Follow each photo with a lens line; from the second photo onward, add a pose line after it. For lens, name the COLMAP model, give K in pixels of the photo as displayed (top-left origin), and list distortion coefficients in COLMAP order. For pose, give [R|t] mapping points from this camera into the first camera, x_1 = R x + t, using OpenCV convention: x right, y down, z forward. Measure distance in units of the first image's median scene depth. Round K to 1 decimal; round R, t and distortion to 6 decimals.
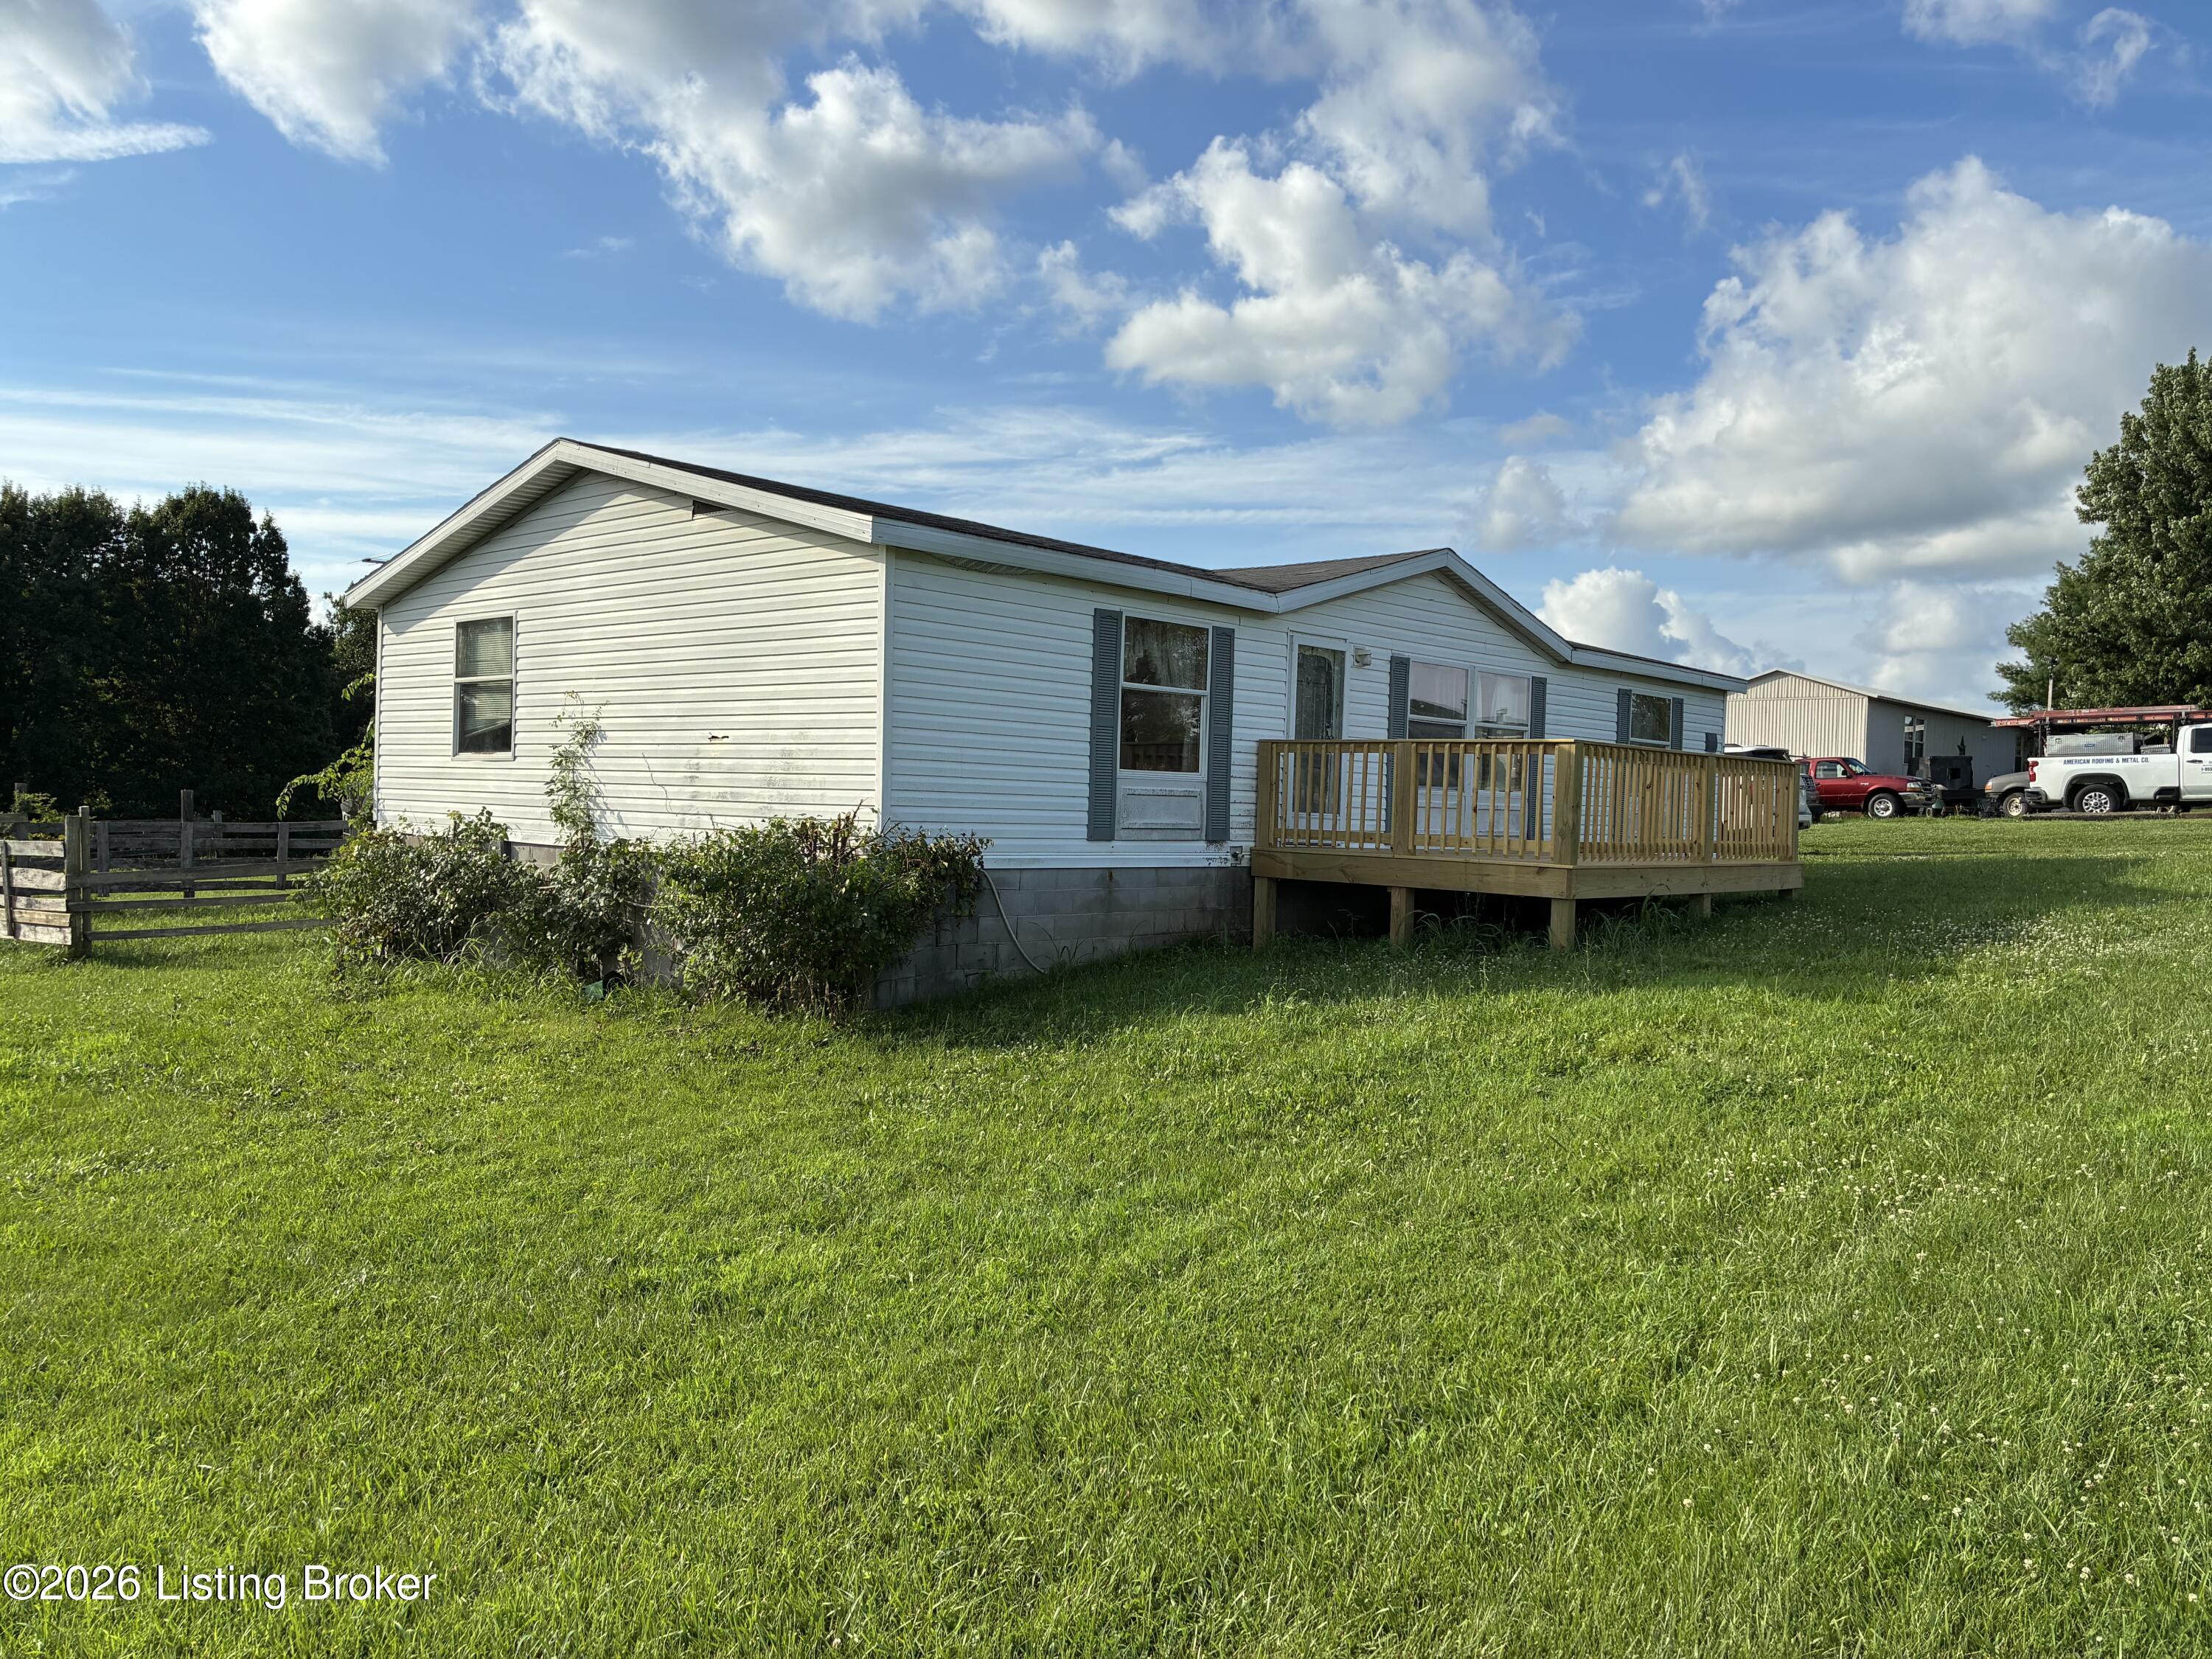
lens RADIAL K [[1699.8, 0, 1108.5], [0, 1699.8, 826.4], [0, 0, 1]] dist [0.043592, -0.015109]
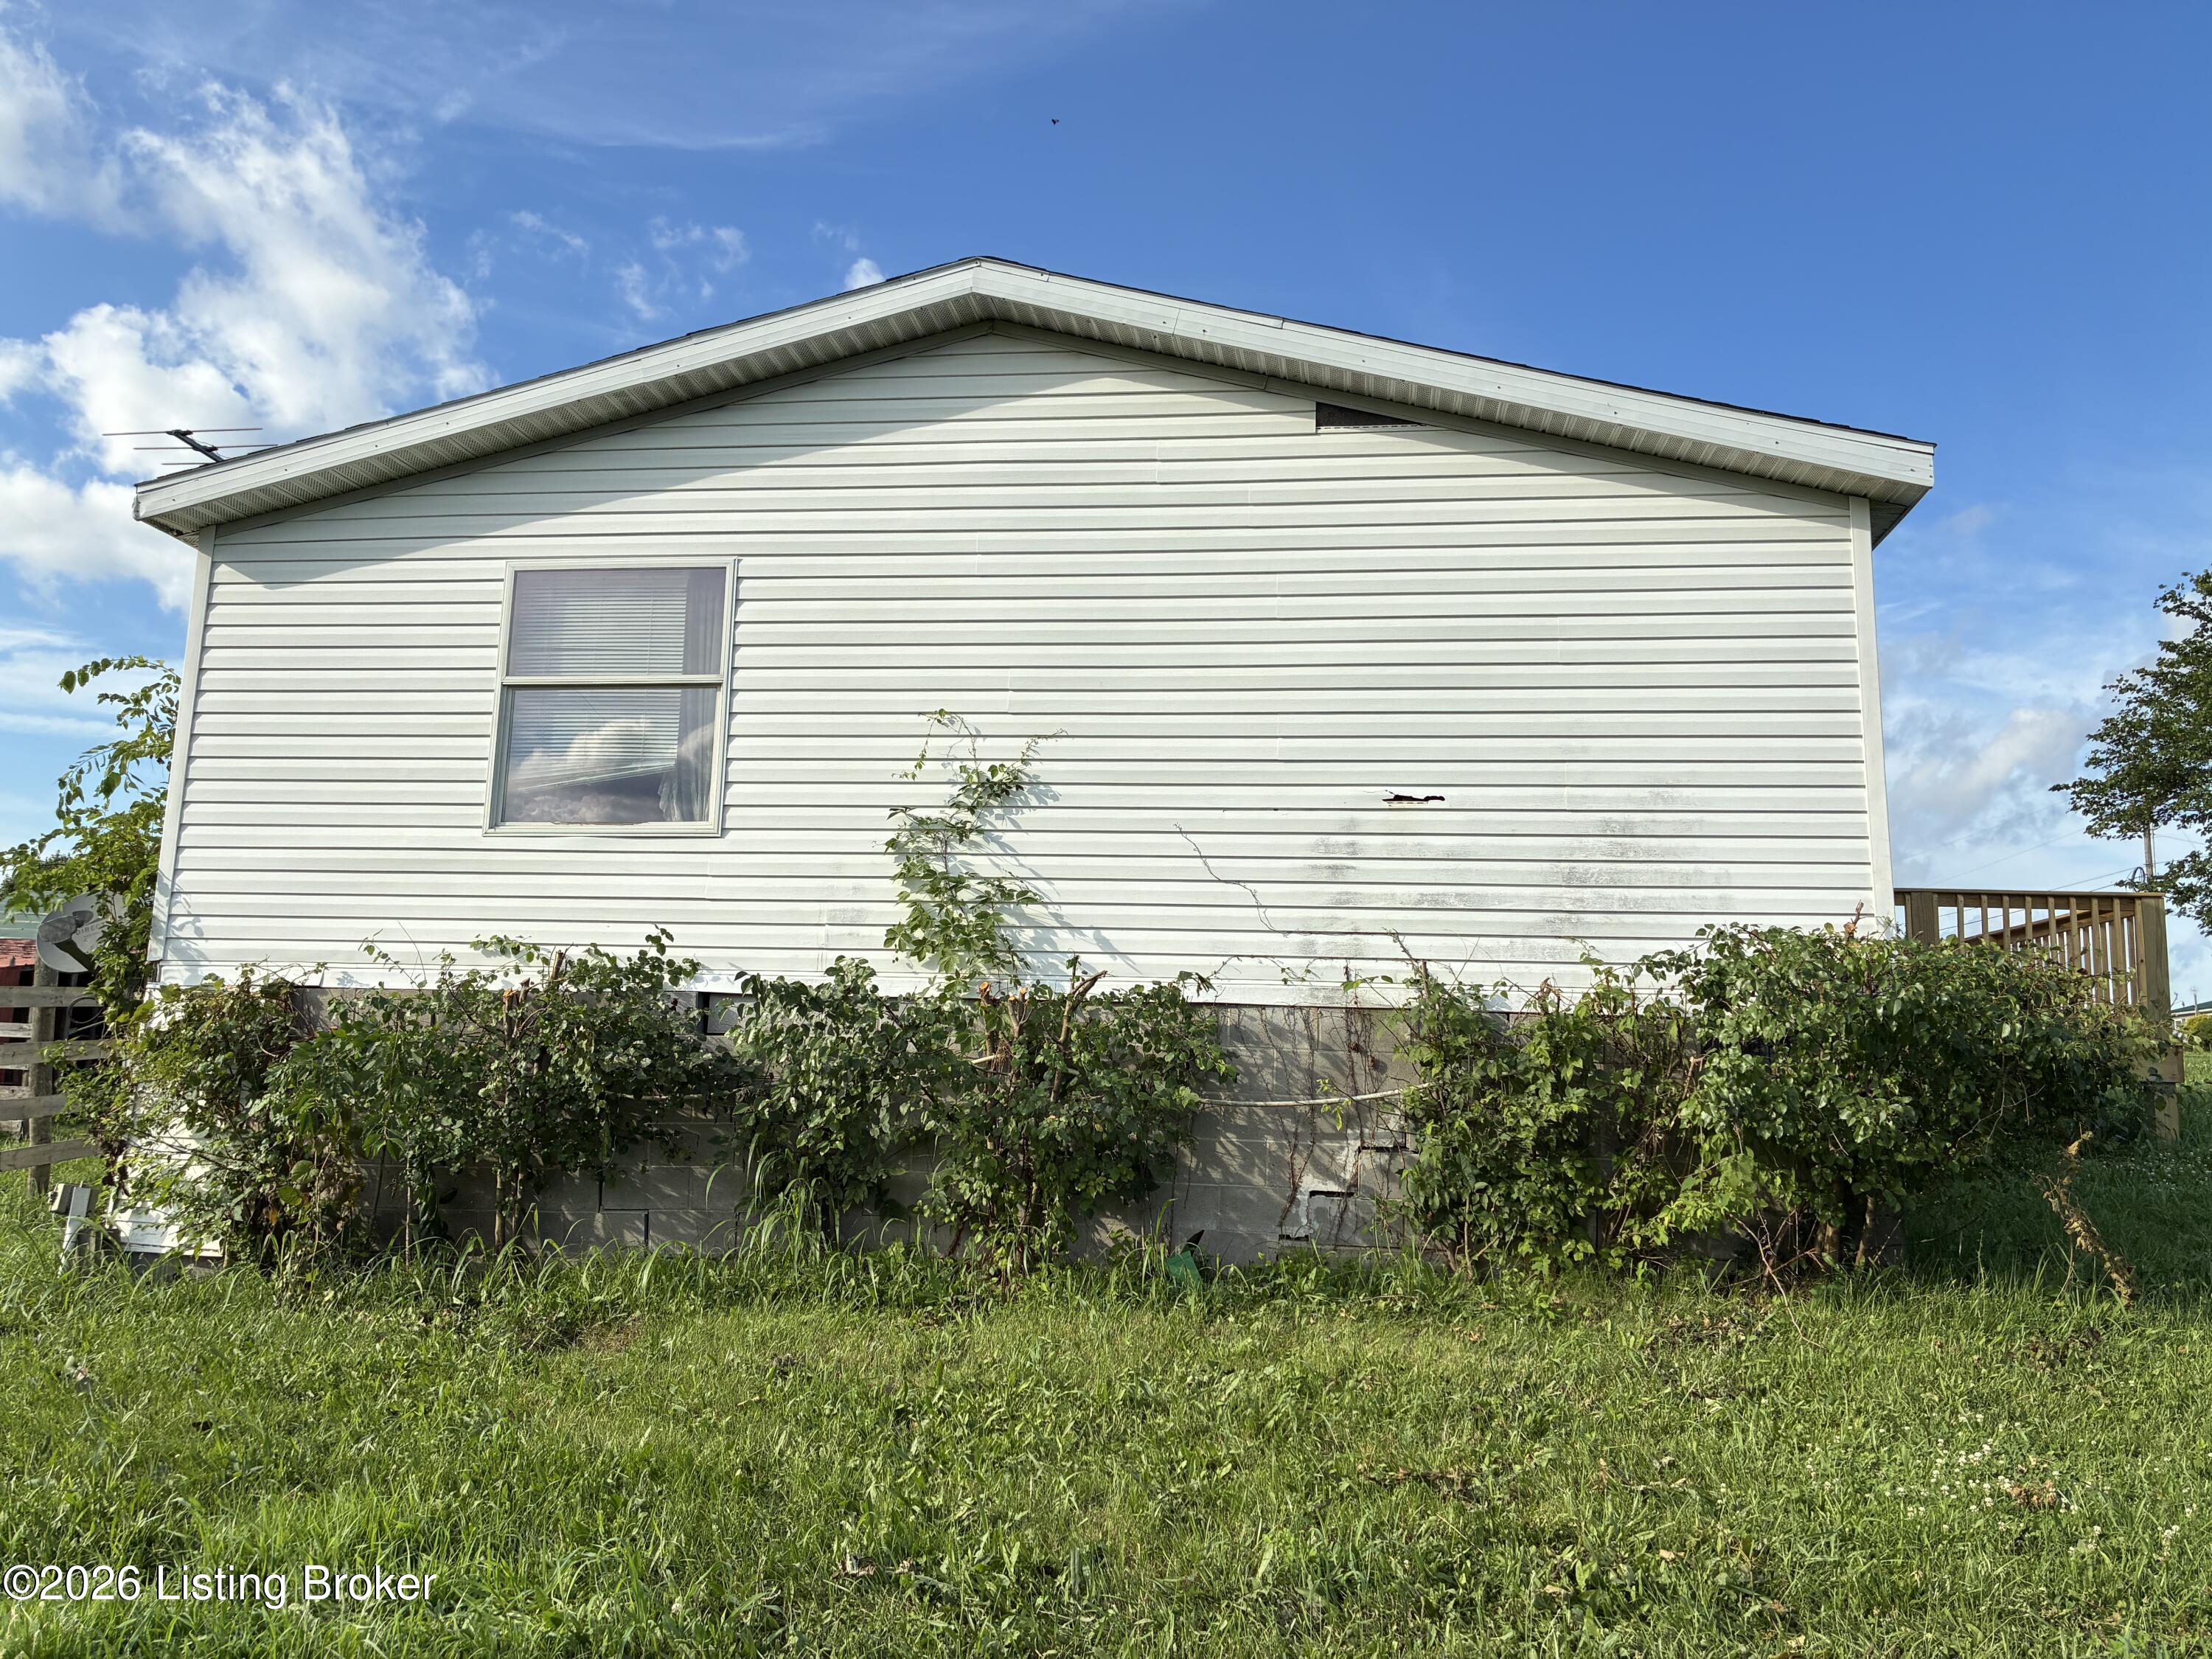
lens RADIAL K [[1699.8, 0, 1105.4], [0, 1699.8, 832.3], [0, 0, 1]] dist [0.043592, -0.015109]
pose [[0.811774, 0.081017, 0.578325, -0.554293], [0.005638, 0.989196, -0.146489, 0.036419], [-0.583945, 0.122176, 0.802547, 0.517963]]
